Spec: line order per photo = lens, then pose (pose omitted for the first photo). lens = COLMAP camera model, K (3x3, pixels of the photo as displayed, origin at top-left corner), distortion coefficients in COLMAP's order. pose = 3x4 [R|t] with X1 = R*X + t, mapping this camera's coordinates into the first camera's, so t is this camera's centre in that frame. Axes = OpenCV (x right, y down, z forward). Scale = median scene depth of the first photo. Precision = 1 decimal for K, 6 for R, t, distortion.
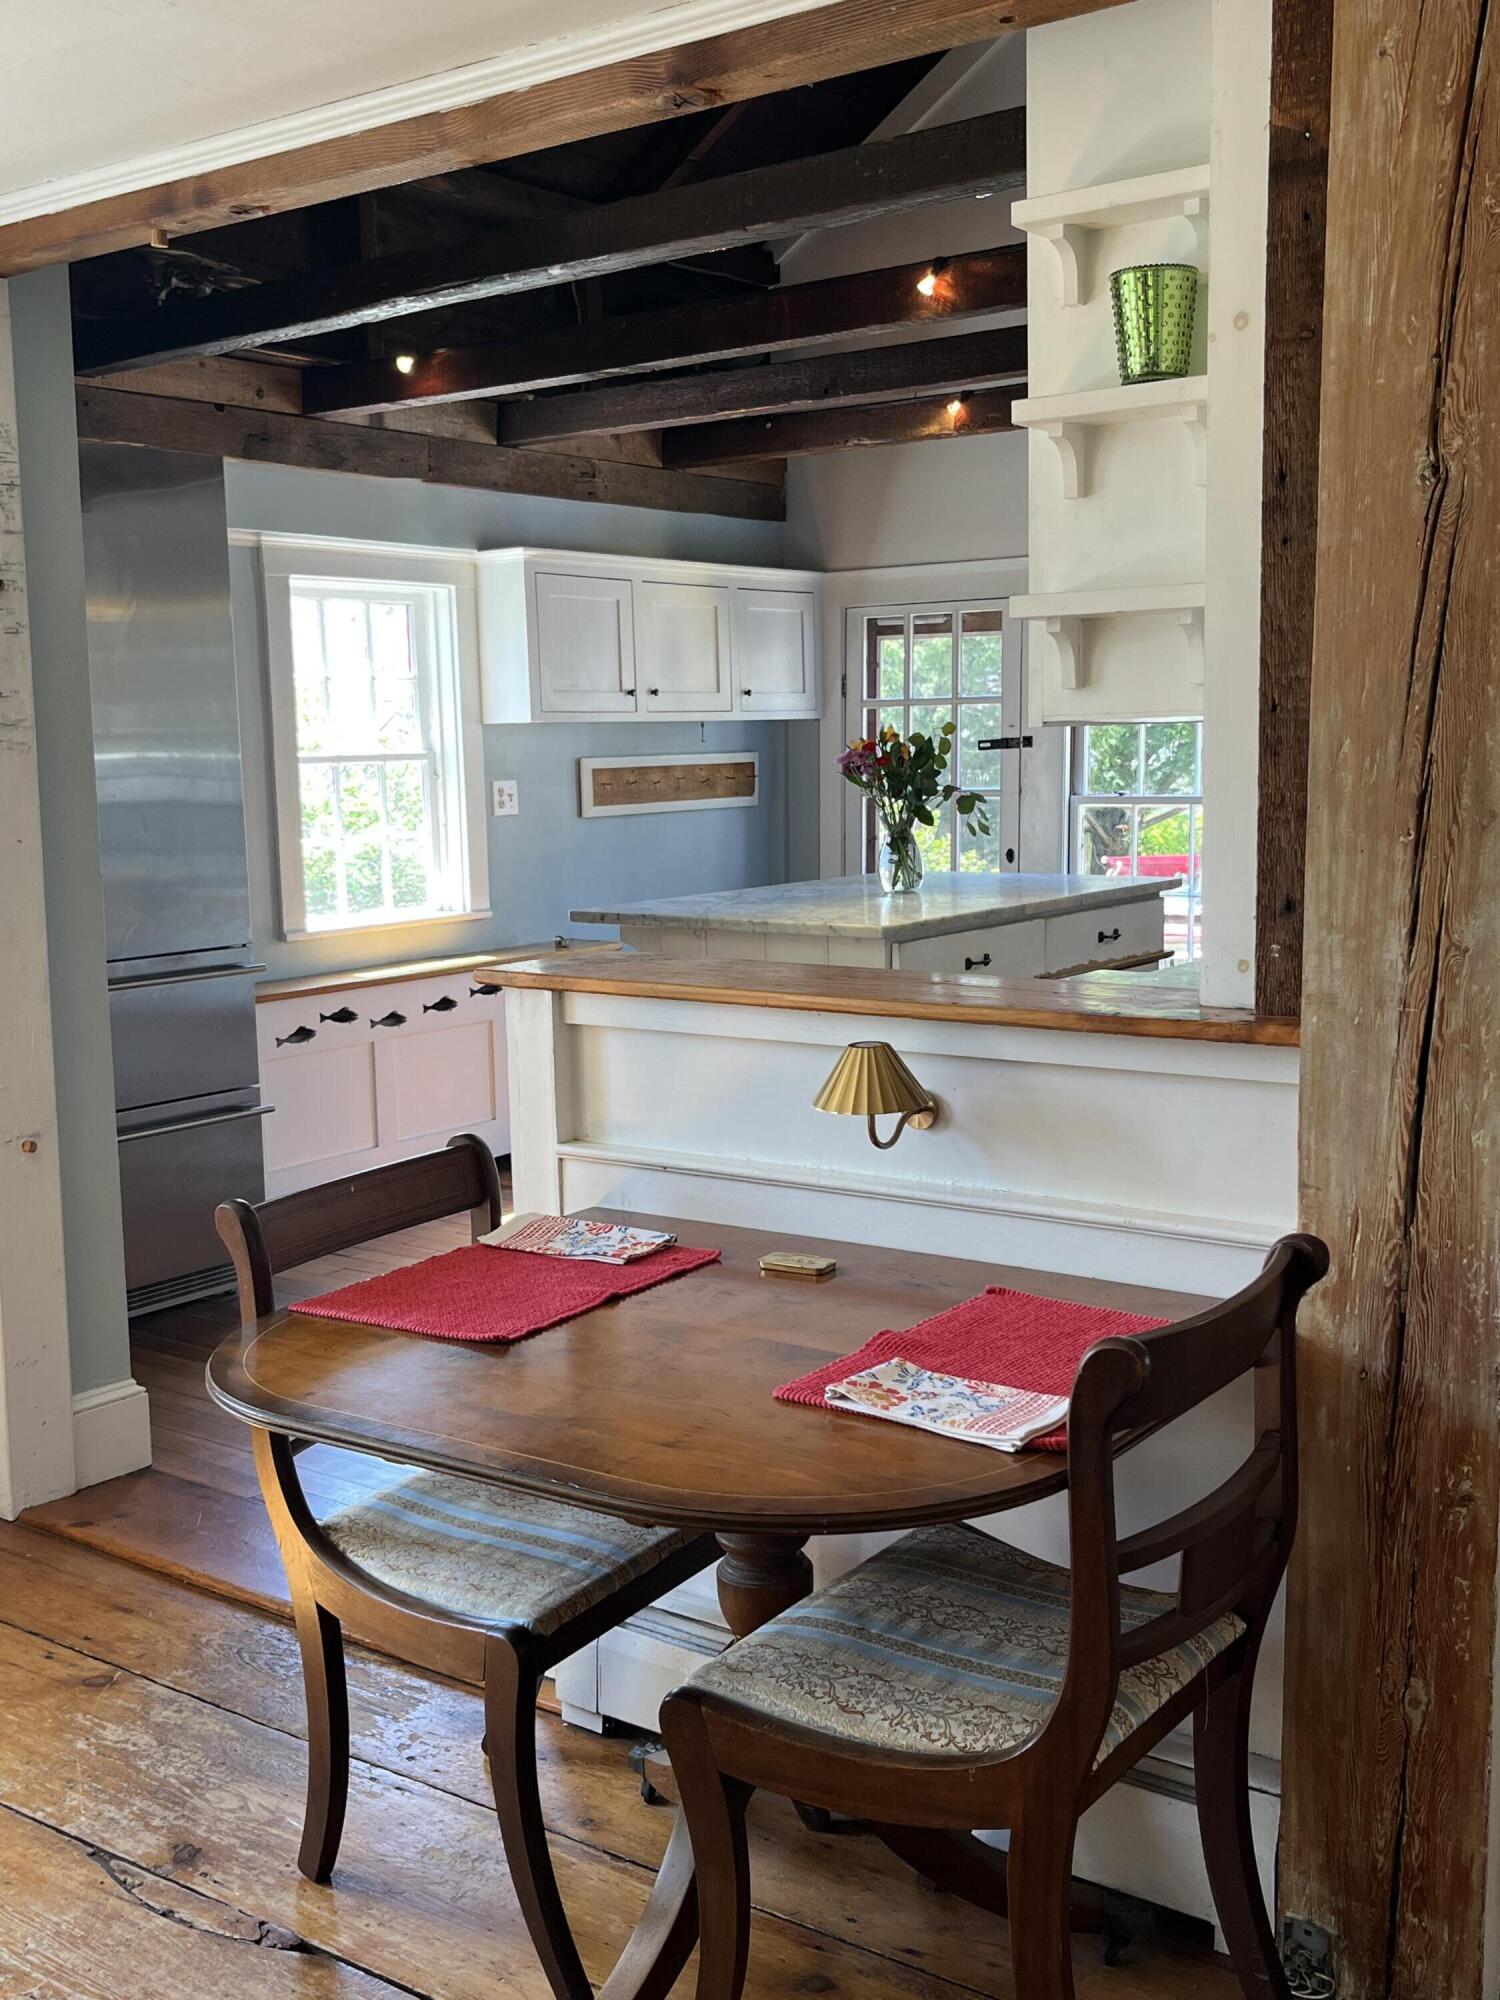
lens RADIAL K [[2076.9, 0, 750.0], [0, 2076.9, 1000.0], [0, 0, 1]] dist [0.198345, -1.105520]
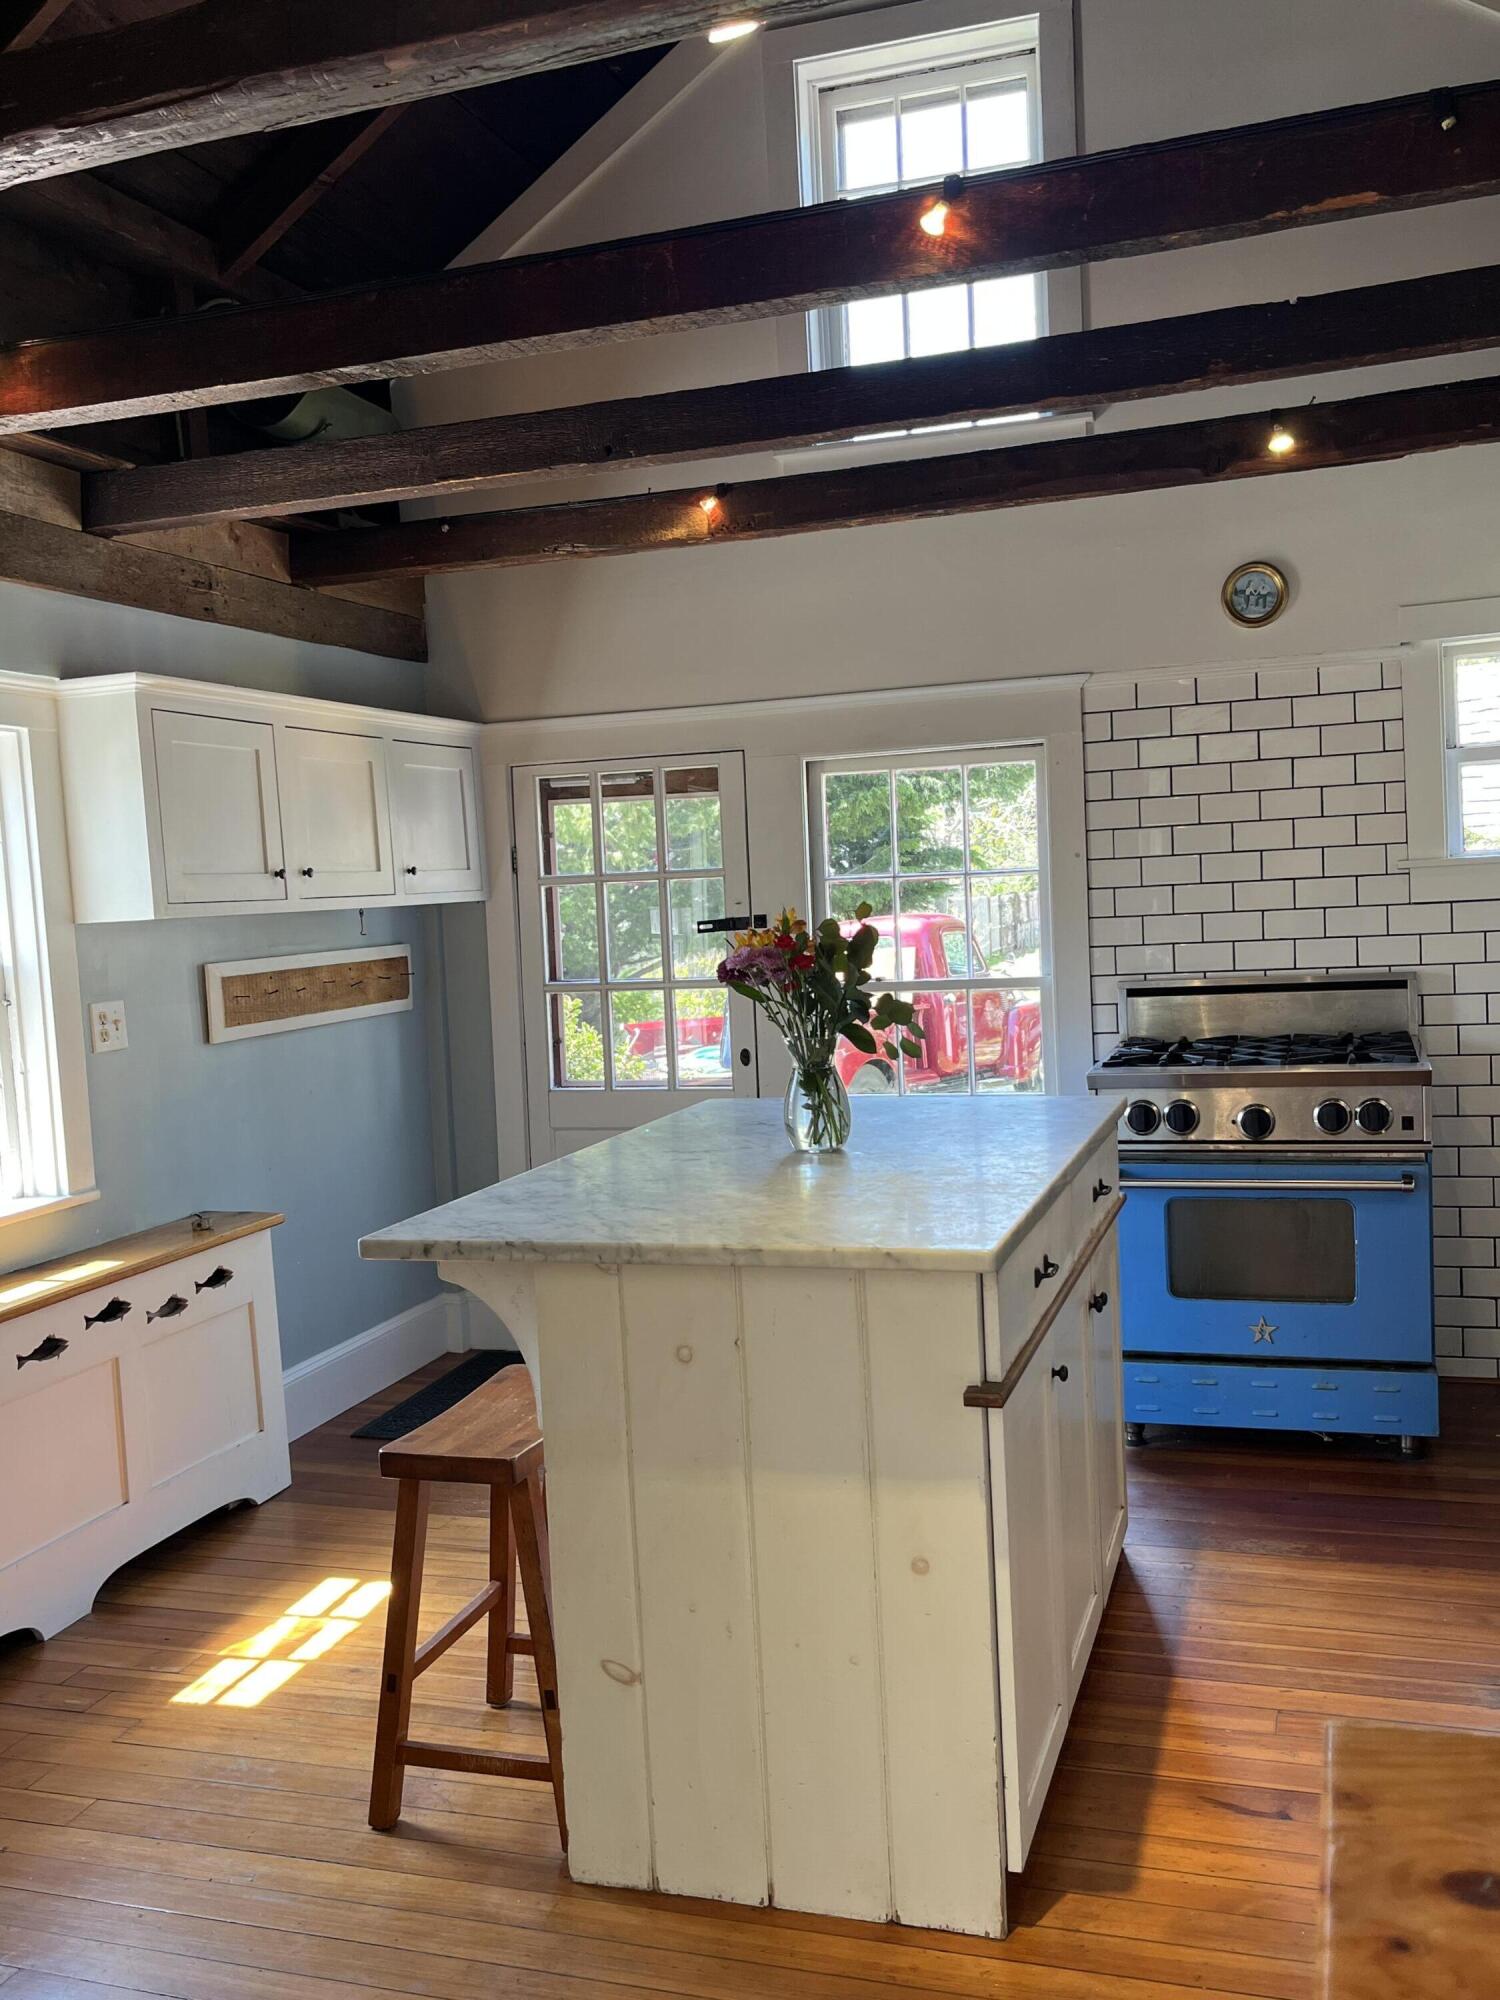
lens RADIAL K [[1771.9, 0, 750.0], [0, 1771.9, 1000.0], [0, 0, 1]] dist [0.054475, -0.014503]
pose [[0.946235, -0.049100, 0.319733, -0.101336], [0.072168, 0.995544, -0.060697, -0.051678], [-0.315328, 0.080508, 0.945562, 0.348390]]
